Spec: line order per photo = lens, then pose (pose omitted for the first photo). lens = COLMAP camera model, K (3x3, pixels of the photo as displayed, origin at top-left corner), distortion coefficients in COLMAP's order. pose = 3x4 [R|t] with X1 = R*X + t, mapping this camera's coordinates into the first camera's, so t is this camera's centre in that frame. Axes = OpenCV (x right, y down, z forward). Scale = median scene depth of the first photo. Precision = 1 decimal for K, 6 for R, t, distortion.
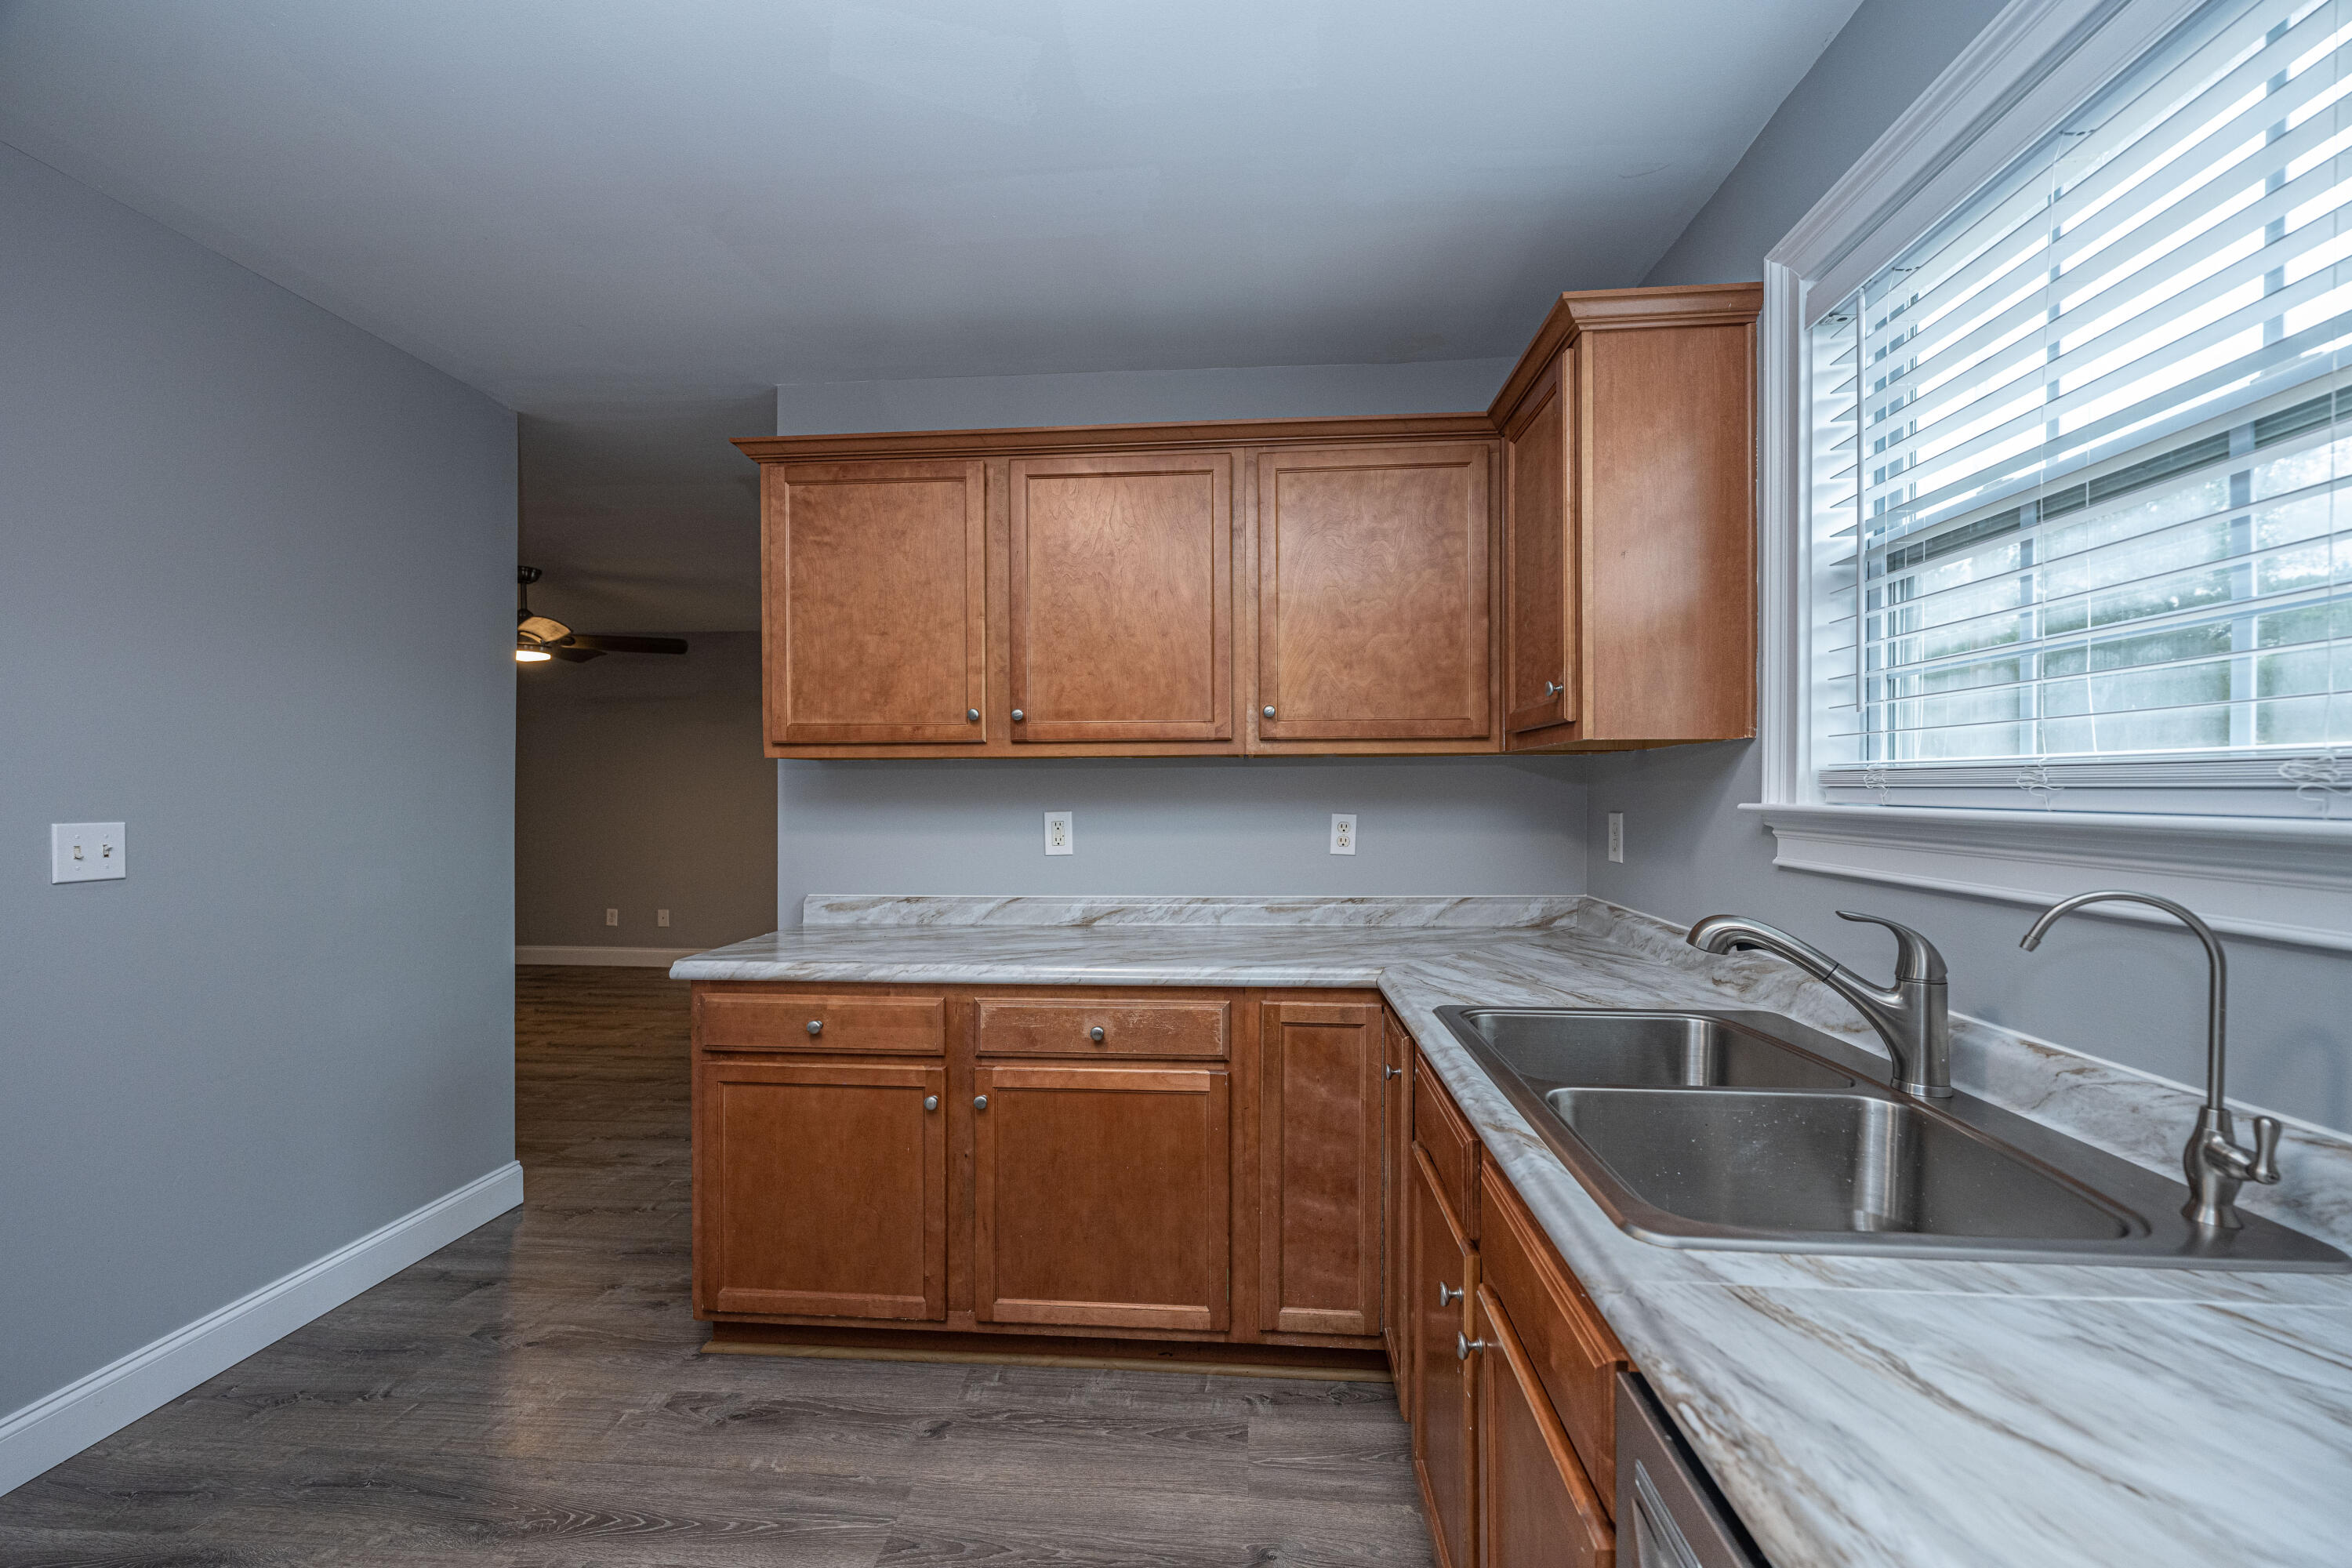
lens RADIAL K [[961.4, 0, 1168.3], [0, 961.4, 790.0], [0, 0, 1]] dist [-0.000560, 0.000643]
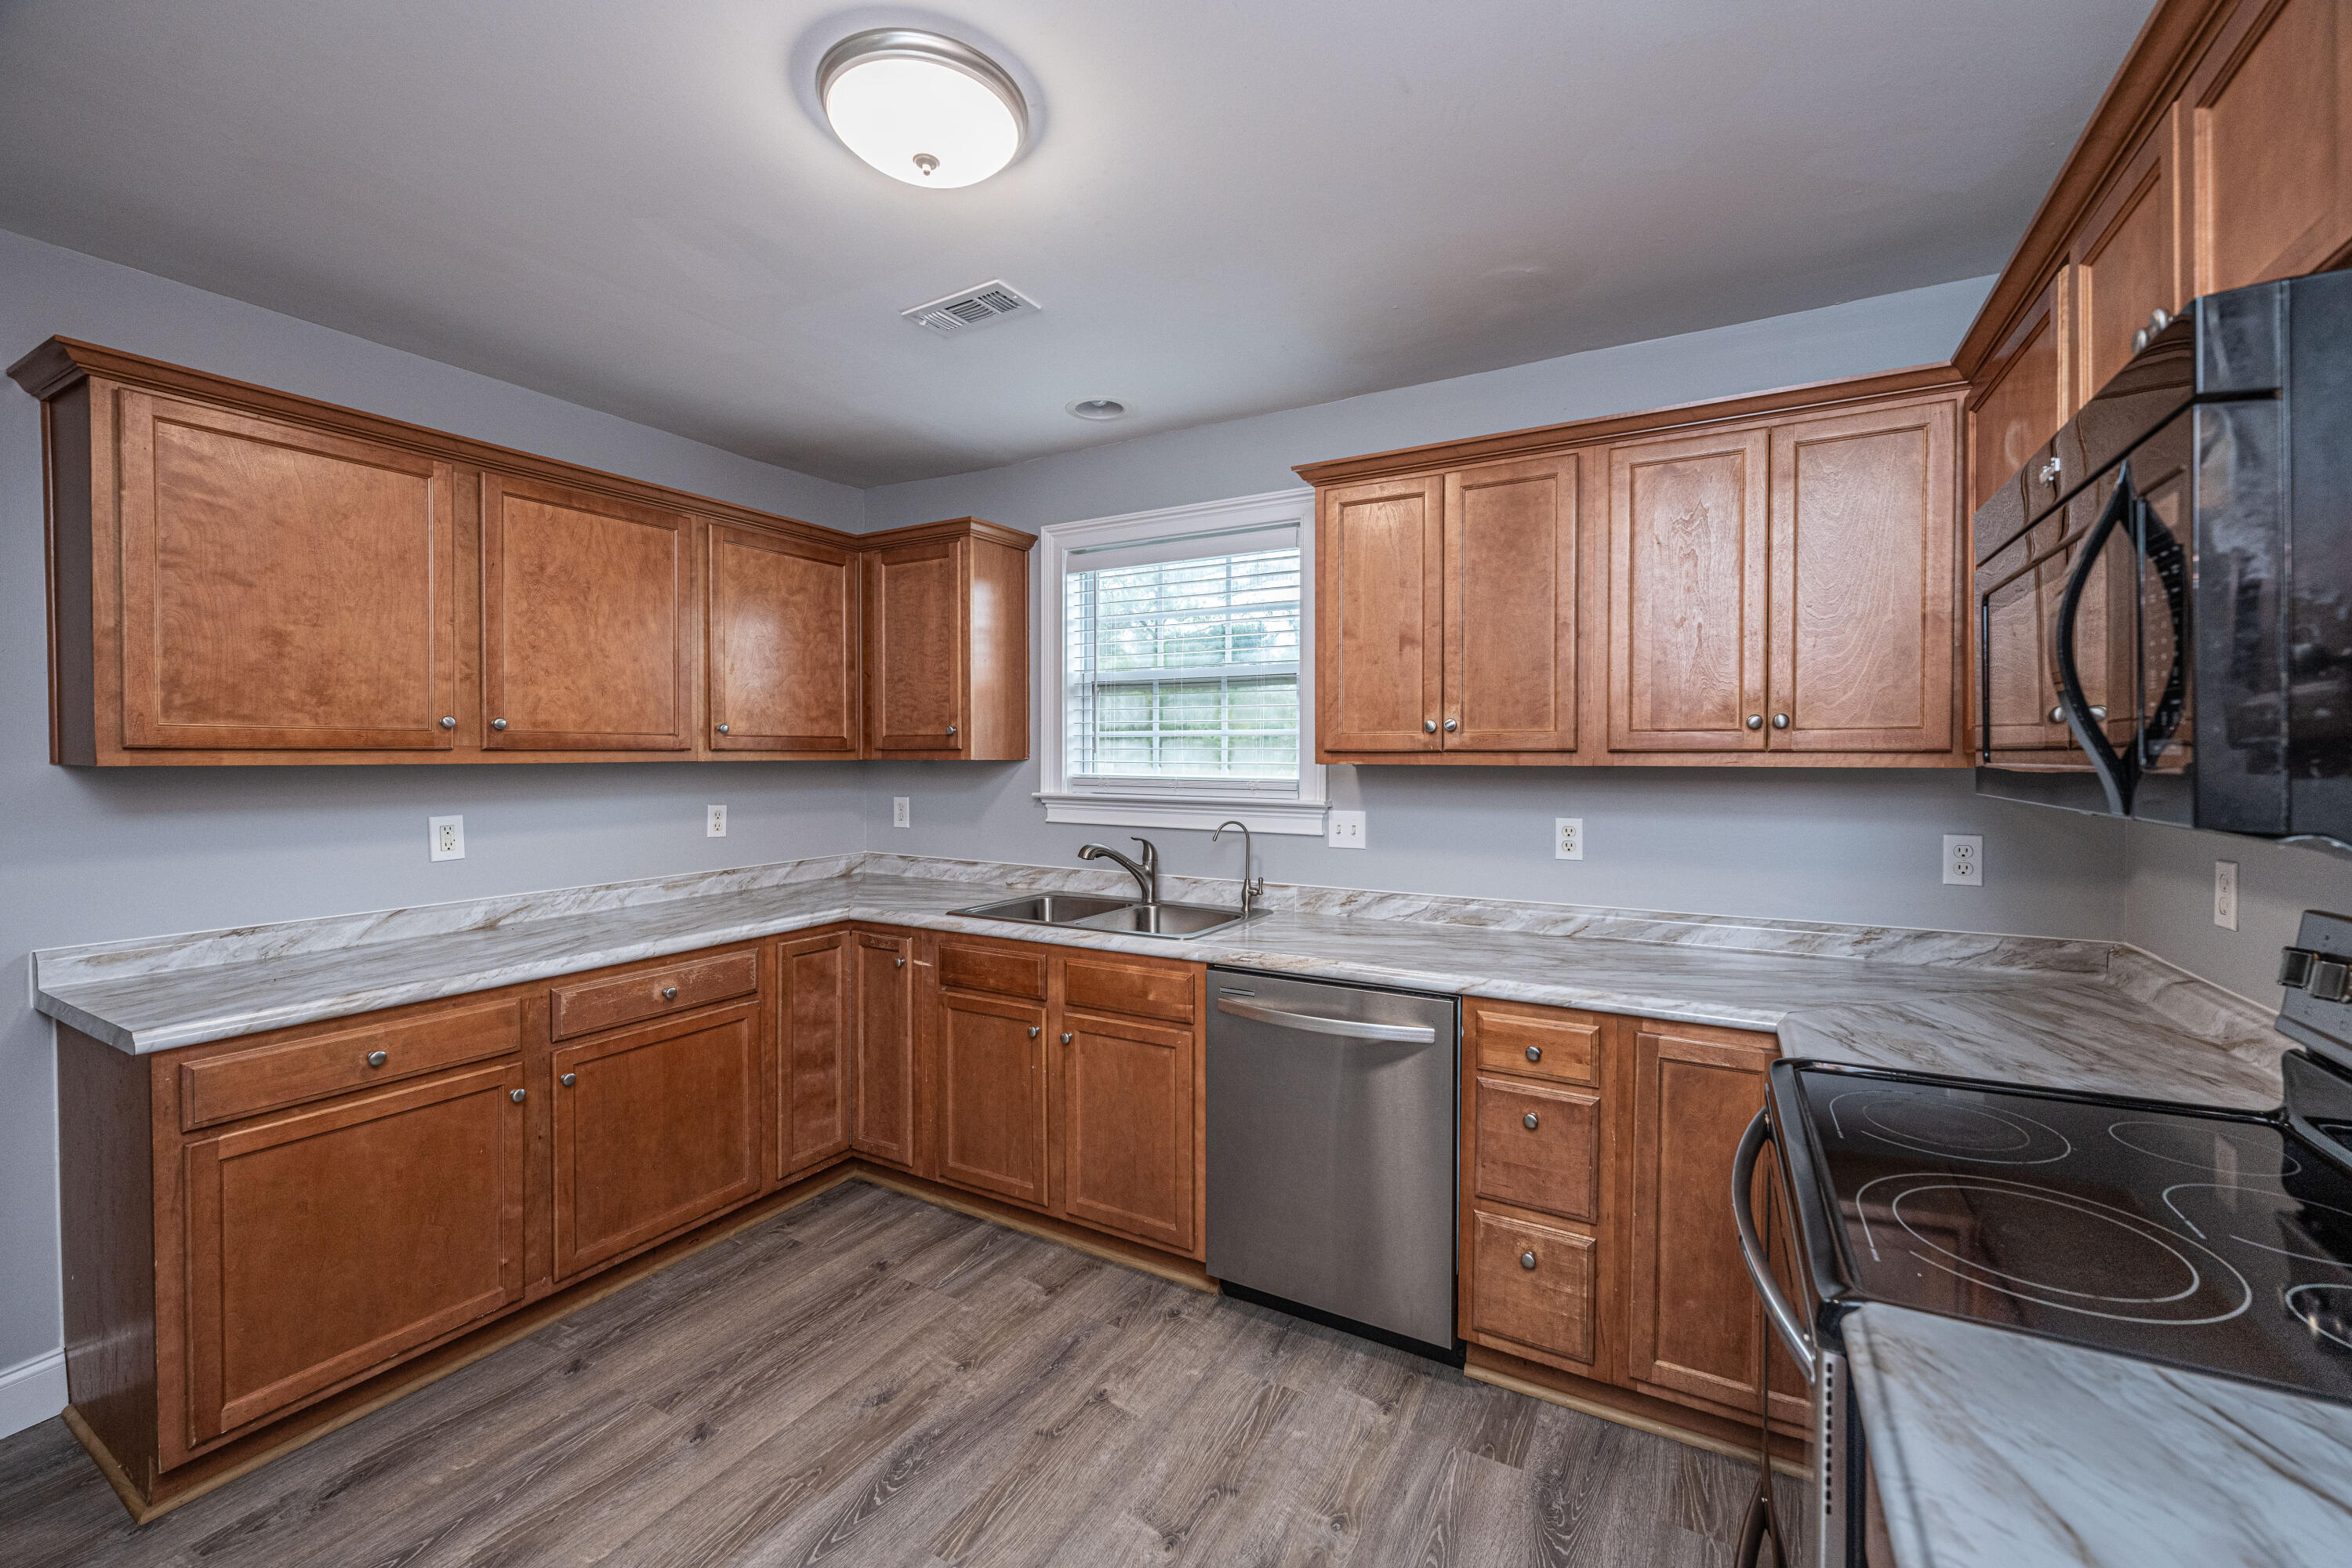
lens RADIAL K [[961.4, 0, 1191.4], [0, 961.4, 766.2], [0, 0, 1]] dist [-0.000560, 0.000643]
pose [[0.418116, -0.008985, 0.908349, -0.794365], [-0.002258, 0.999938, 0.010930, -0.046458], [-0.908391, -0.006622, 0.418070, -0.106193]]
